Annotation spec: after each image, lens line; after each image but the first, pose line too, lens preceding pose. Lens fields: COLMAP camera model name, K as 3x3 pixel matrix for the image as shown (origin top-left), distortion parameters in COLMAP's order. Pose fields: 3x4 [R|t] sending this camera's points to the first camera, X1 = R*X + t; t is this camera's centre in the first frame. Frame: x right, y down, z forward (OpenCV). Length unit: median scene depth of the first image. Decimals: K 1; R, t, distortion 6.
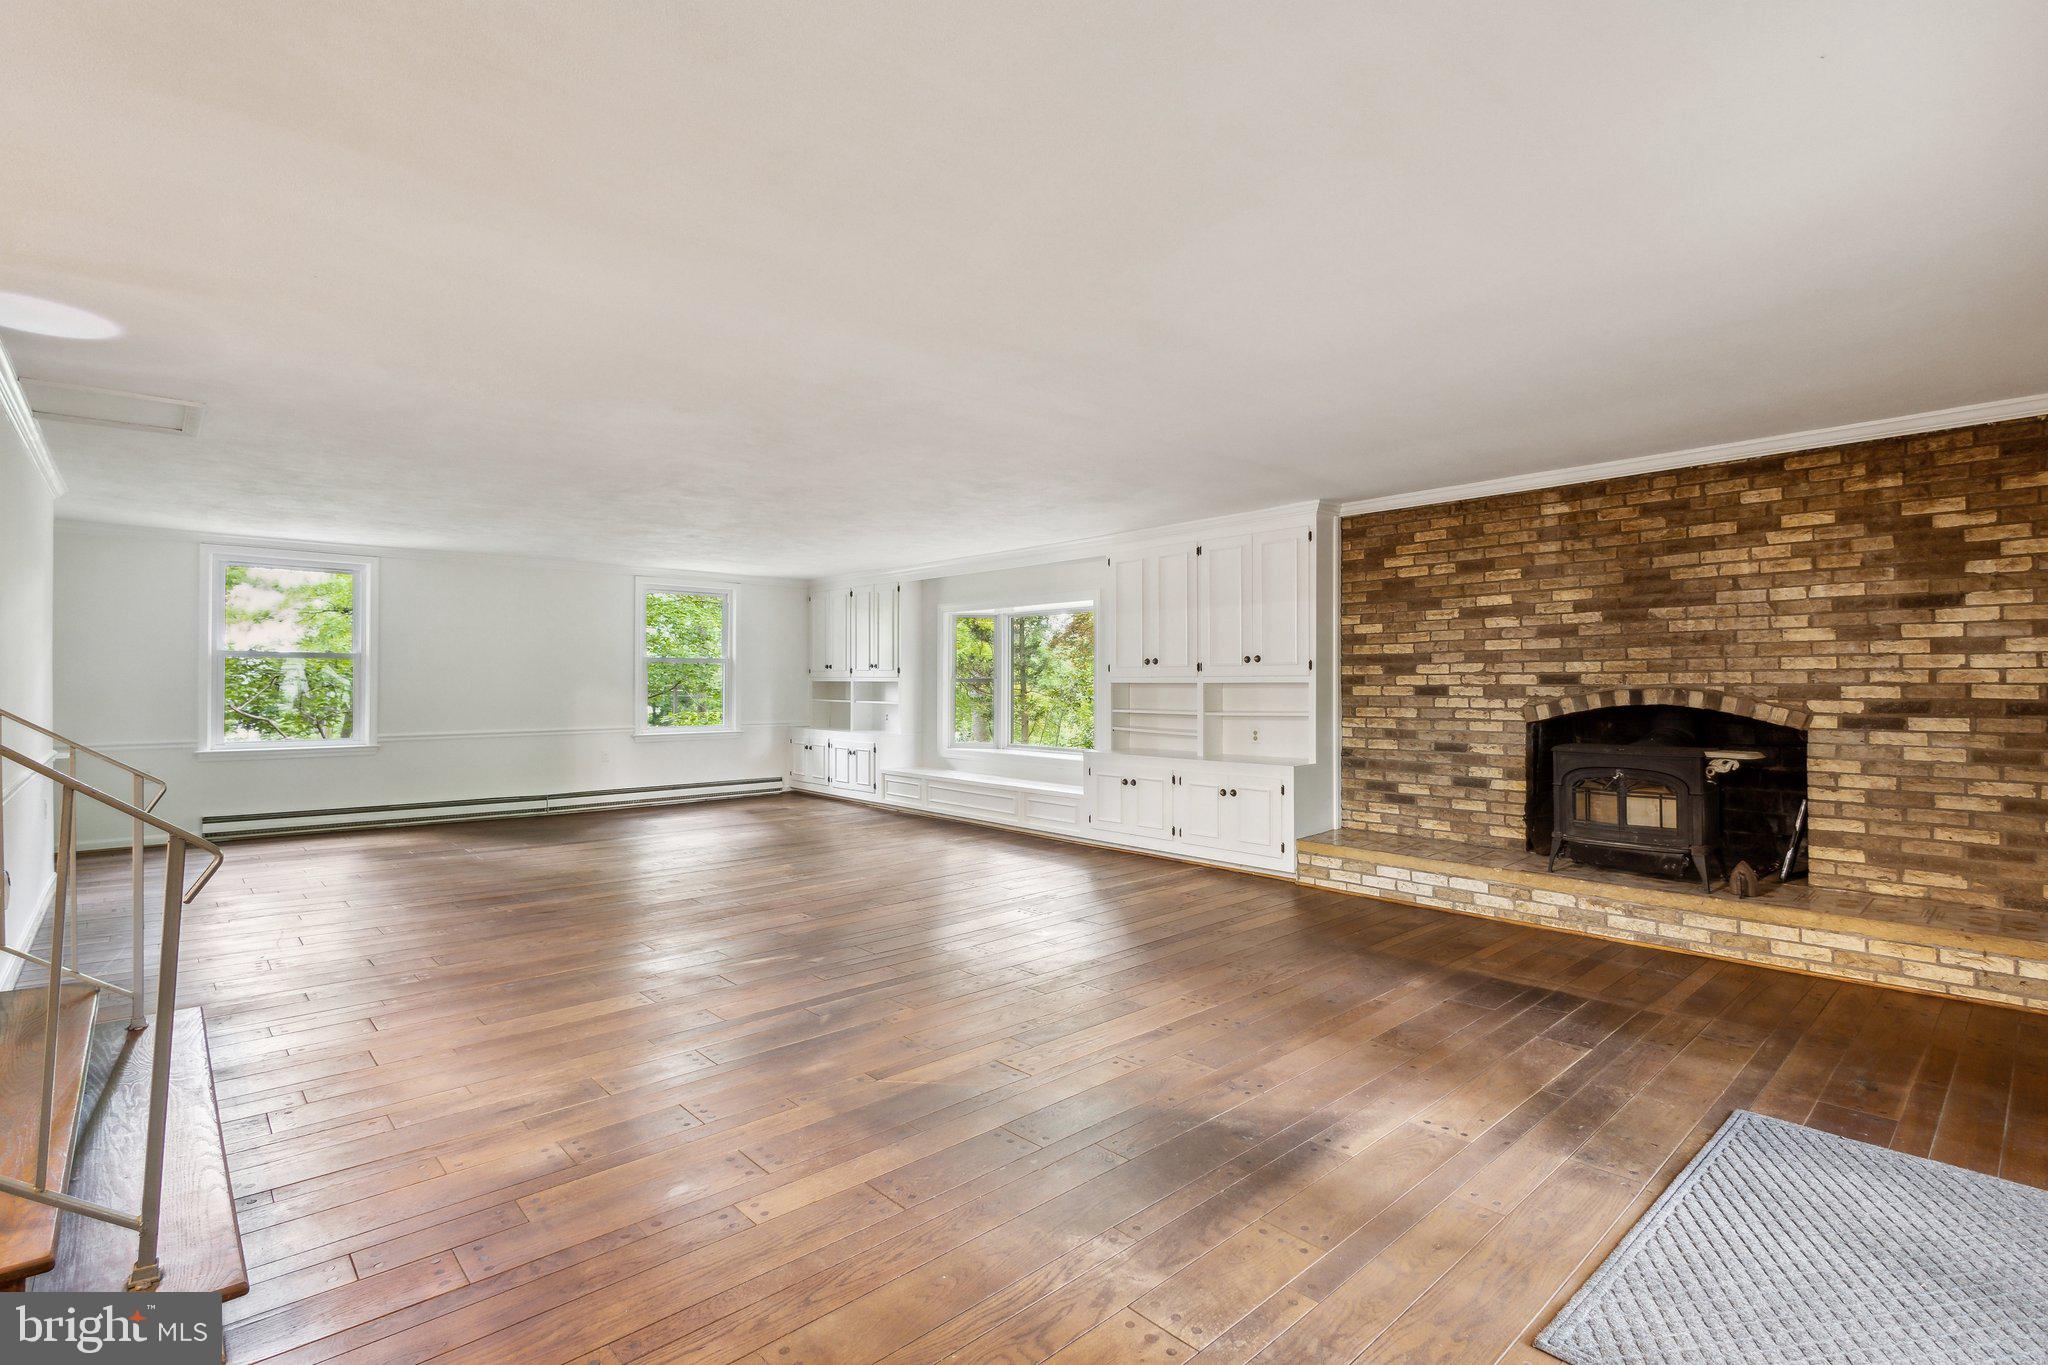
lens RADIAL K [[959.4, 0, 1017.9], [0, 959.4, 676.8], [0, 0, 1]] dist [0.005337, 0.000240]
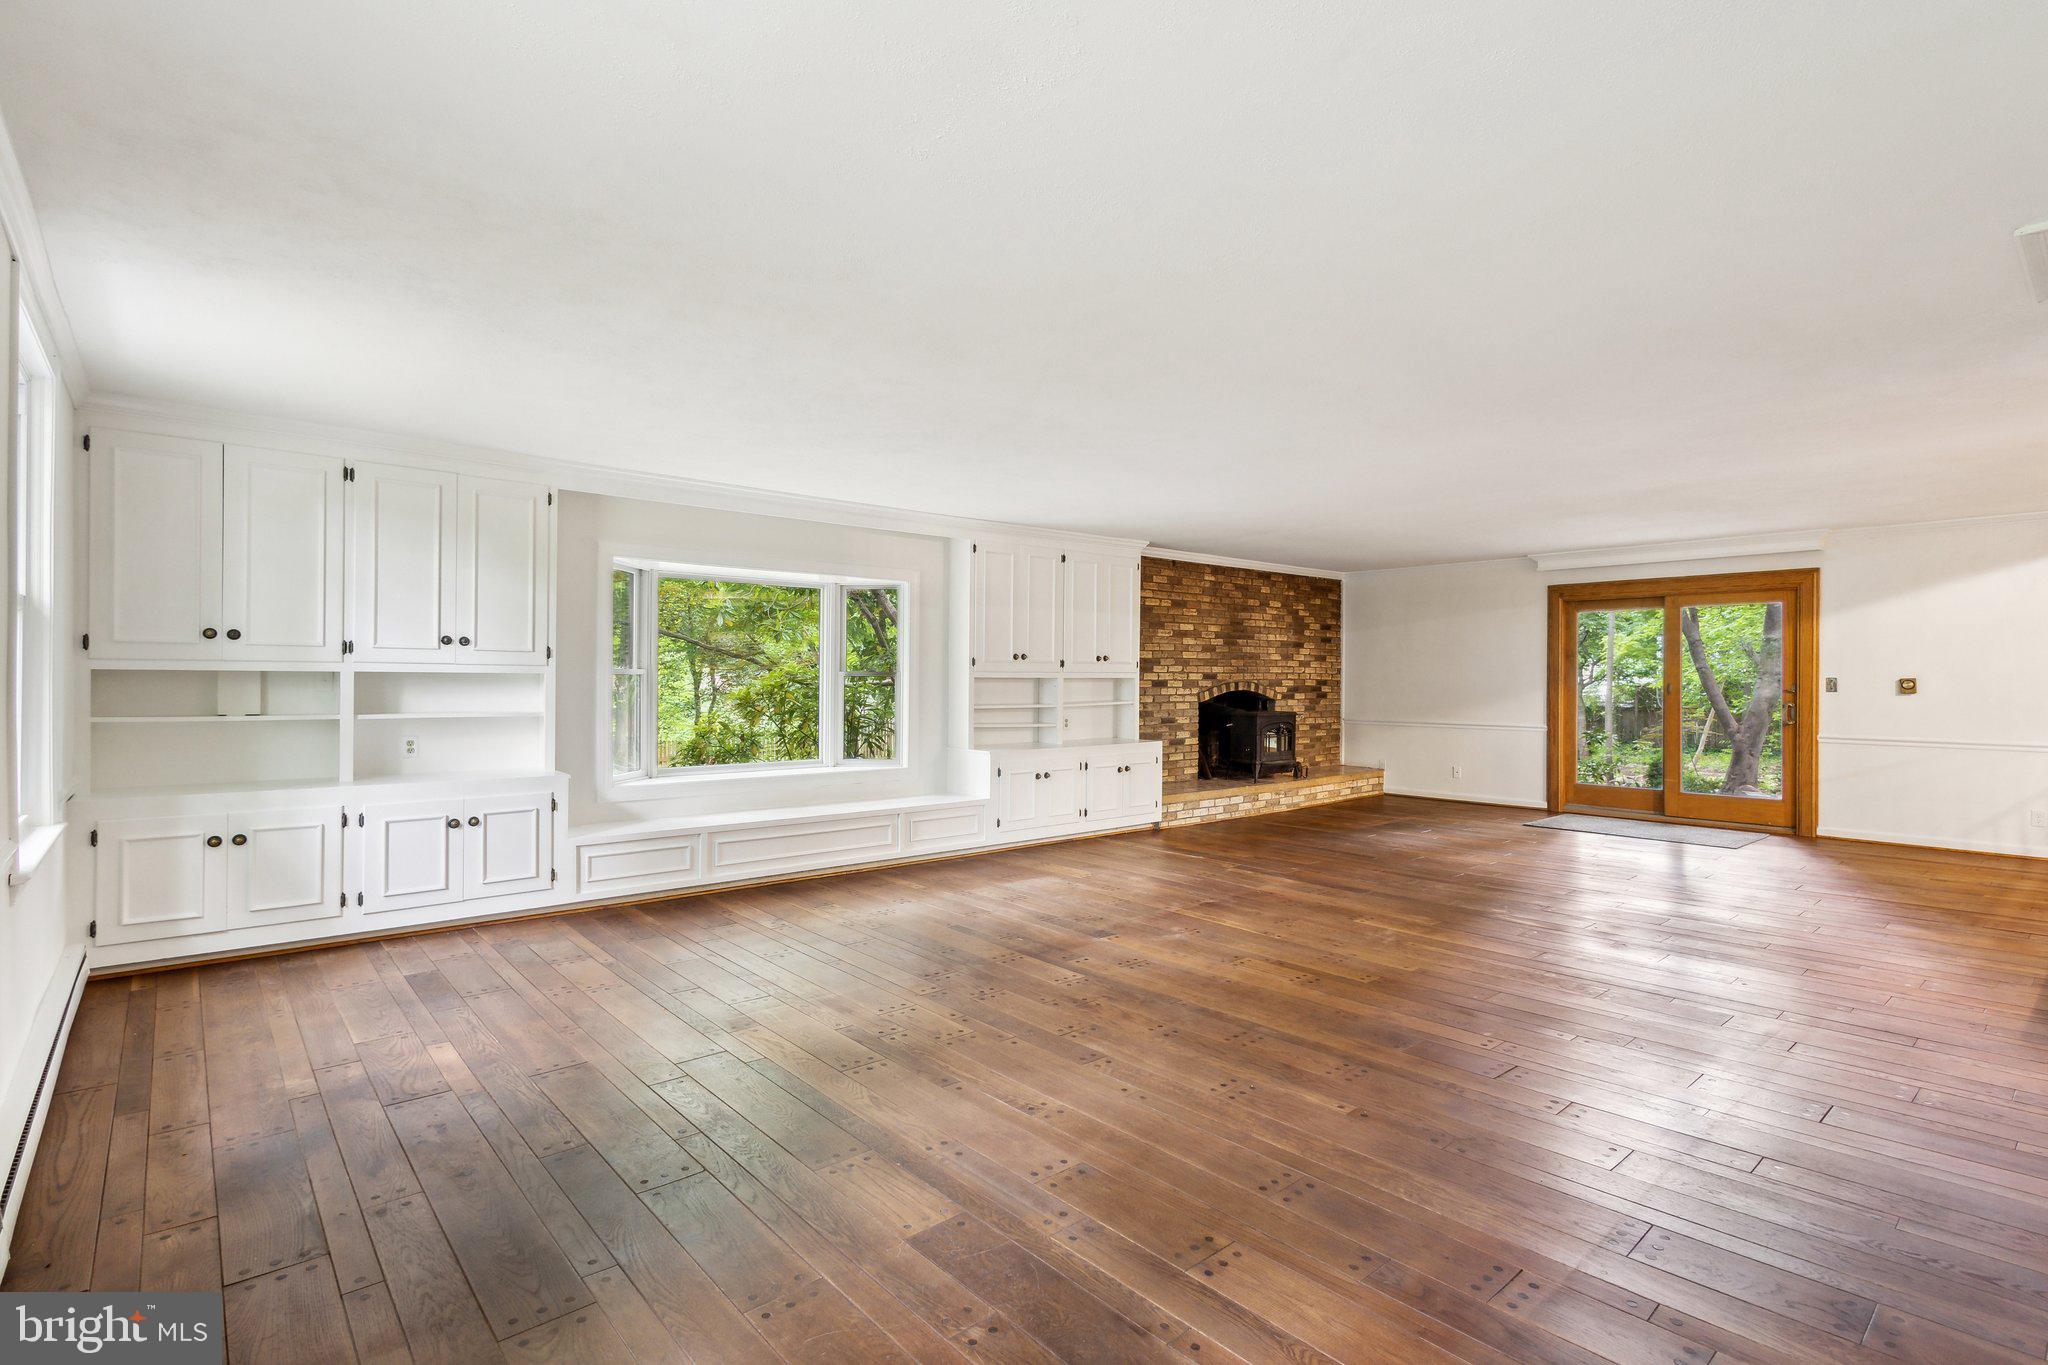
lens RADIAL K [[959.4, 0, 1016.6], [0, 959.4, 682.4], [0, 0, 1]] dist [0.005337, 0.000240]
pose [[0.025535, -0.008506, 0.999638, -1.171956], [-0.014204, 0.999860, 0.008870, 0.002878], [-0.999573, -0.014425, 0.025410, 1.304896]]
